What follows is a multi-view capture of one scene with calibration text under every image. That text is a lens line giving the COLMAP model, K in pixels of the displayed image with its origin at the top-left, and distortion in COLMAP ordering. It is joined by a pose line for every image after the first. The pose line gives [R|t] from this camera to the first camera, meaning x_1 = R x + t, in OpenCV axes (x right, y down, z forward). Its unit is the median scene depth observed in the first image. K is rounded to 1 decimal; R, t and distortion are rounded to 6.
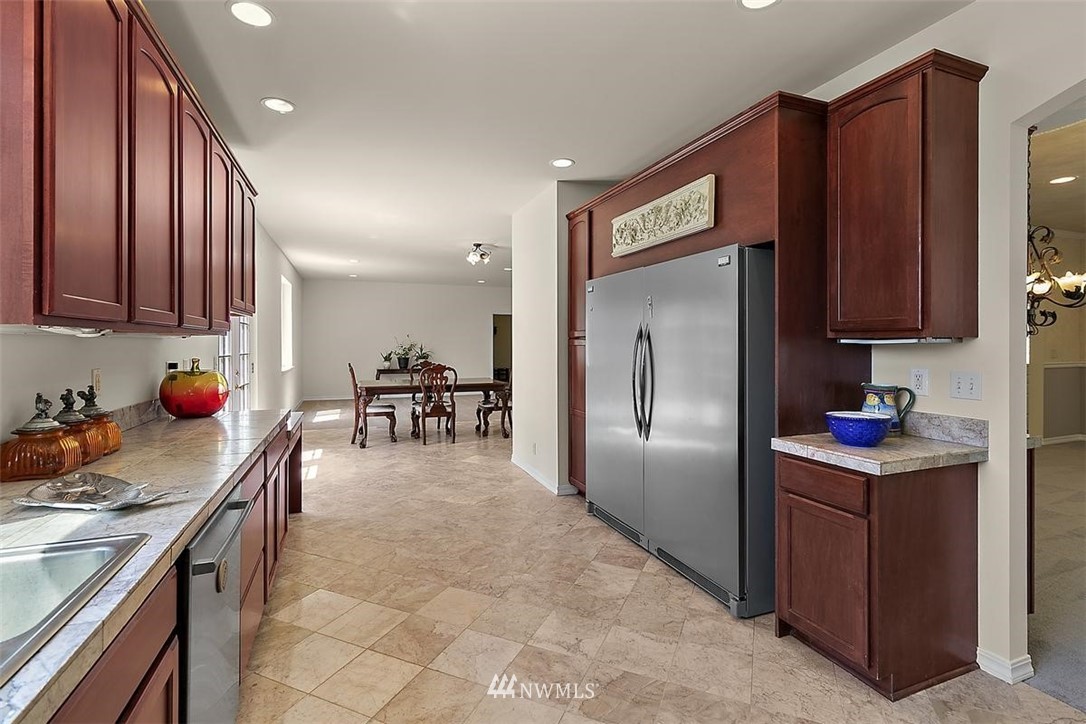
lens RADIAL K [[504.3, 0, 544.7], [0, 504.3, 338.1], [0, 0, 1]] dist [-0.001154, -0.000142]
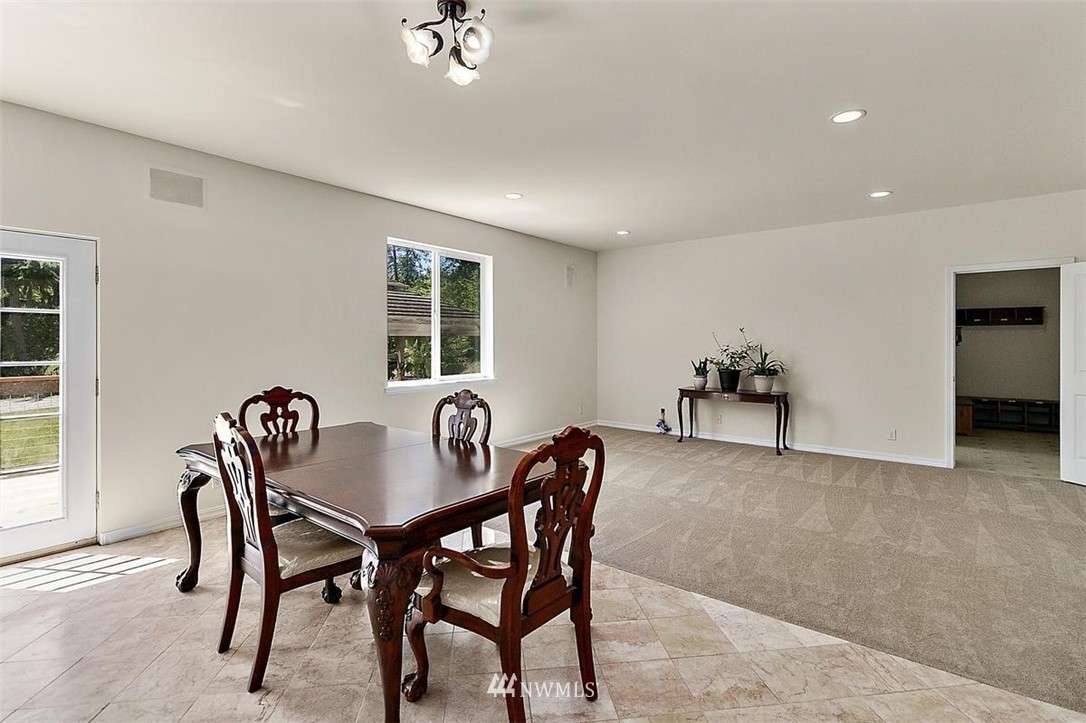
lens RADIAL K [[500.1, 0, 544.3], [0, 500.1, 346.6], [0, 0, 1]] dist [-0.000213, 0.000051]
pose [[0.507555, 0.012167, -0.861533, 0.335472], [0.005167, 0.999839, 0.017165, 0.009498], [0.861604, -0.013164, 0.507411, 2.206952]]
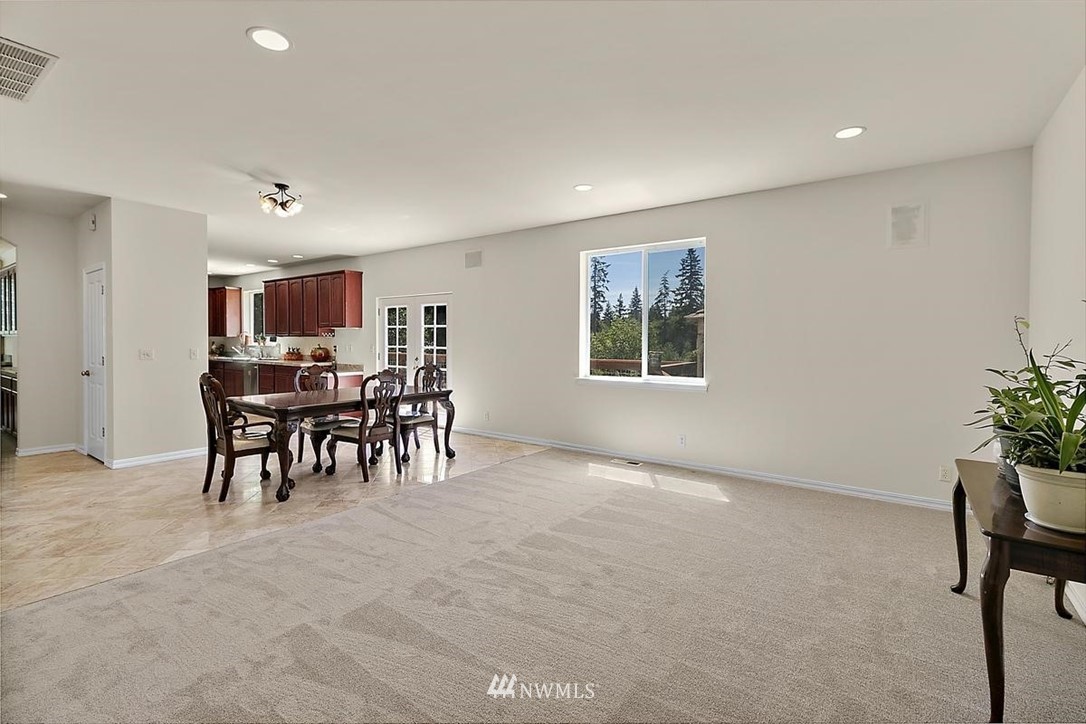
lens RADIAL K [[500.1, 0, 544.3], [0, 500.1, 347.1], [0, 0, 1]] dist [-0.000213, 0.000051]
pose [[-0.844043, 0.004018, -0.536260, -0.184031], [-0.000802, 0.999961, 0.008755, 0.029839], [0.536275, 0.007820, -0.844007, 4.191916]]
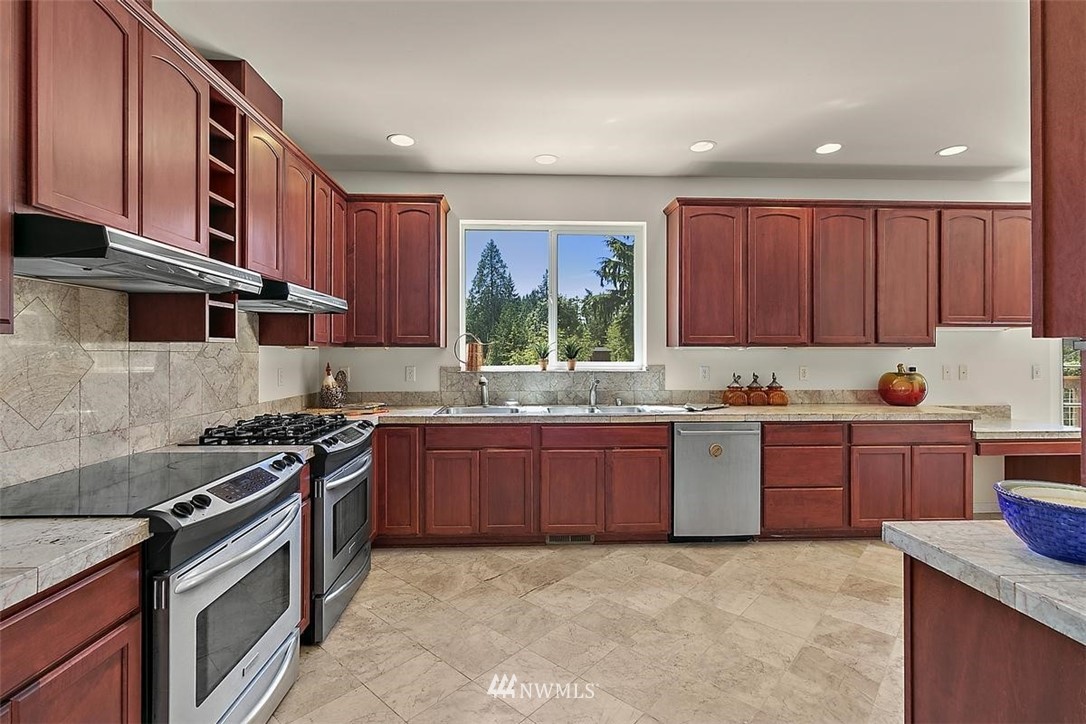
lens RADIAL K [[501.8, 0, 542.4], [0, 501.8, 354.0], [0, 0, 1]] dist [0.000527, 0.000101]
pose [[-0.318182, 0.000737, -0.948029, 0.891557], [0.008278, 0.999964, -0.002001, 0.007617], [0.947993, -0.008485, -0.318177, 0.473290]]
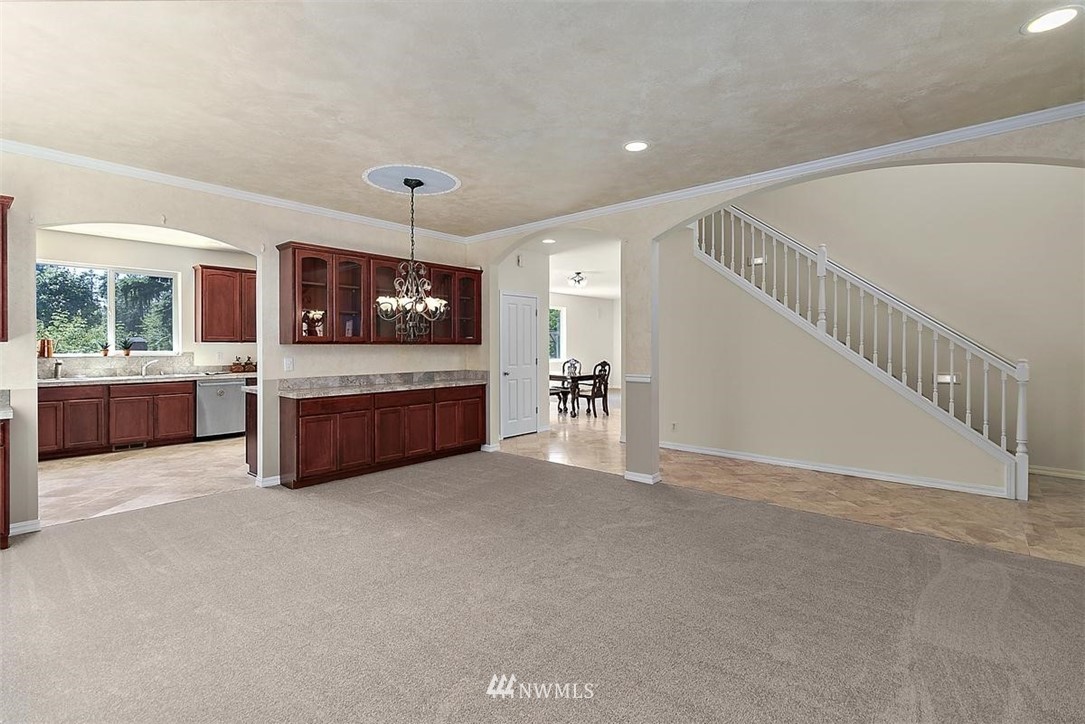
lens RADIAL K [[499.7, 0, 543.7], [0, 499.7, 347.1], [0, 0, 1]] dist [-0.000213, 0.000051]
pose [[0.465179, 0.004332, -0.885206, 2.455183], [0.006027, 0.999949, 0.008061, 0.003670], [0.885196, -0.009084, 0.465129, 0.733575]]
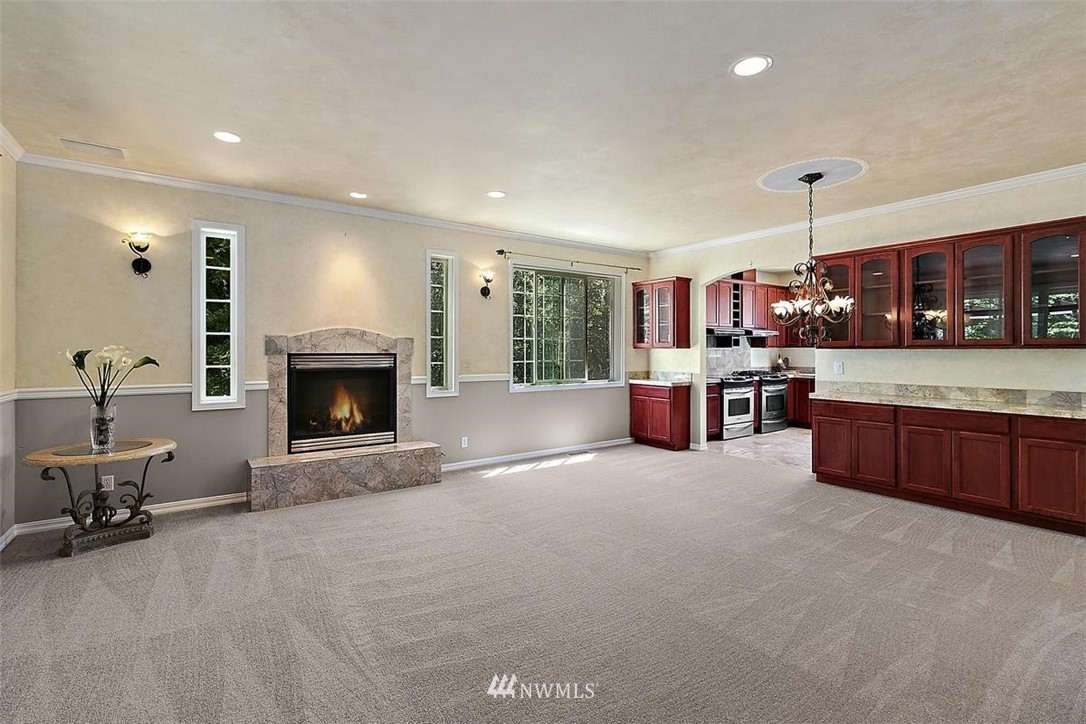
lens RADIAL K [[500.1, 0, 544.3], [0, 500.1, 347.1], [0, 0, 1]] dist [-0.000213, 0.000051]
pose [[-0.968959, 0.000234, -0.247222, 2.044864], [0.003729, 0.999900, -0.013672, 0.015664], [0.247194, -0.014169, -0.968862, 2.192269]]
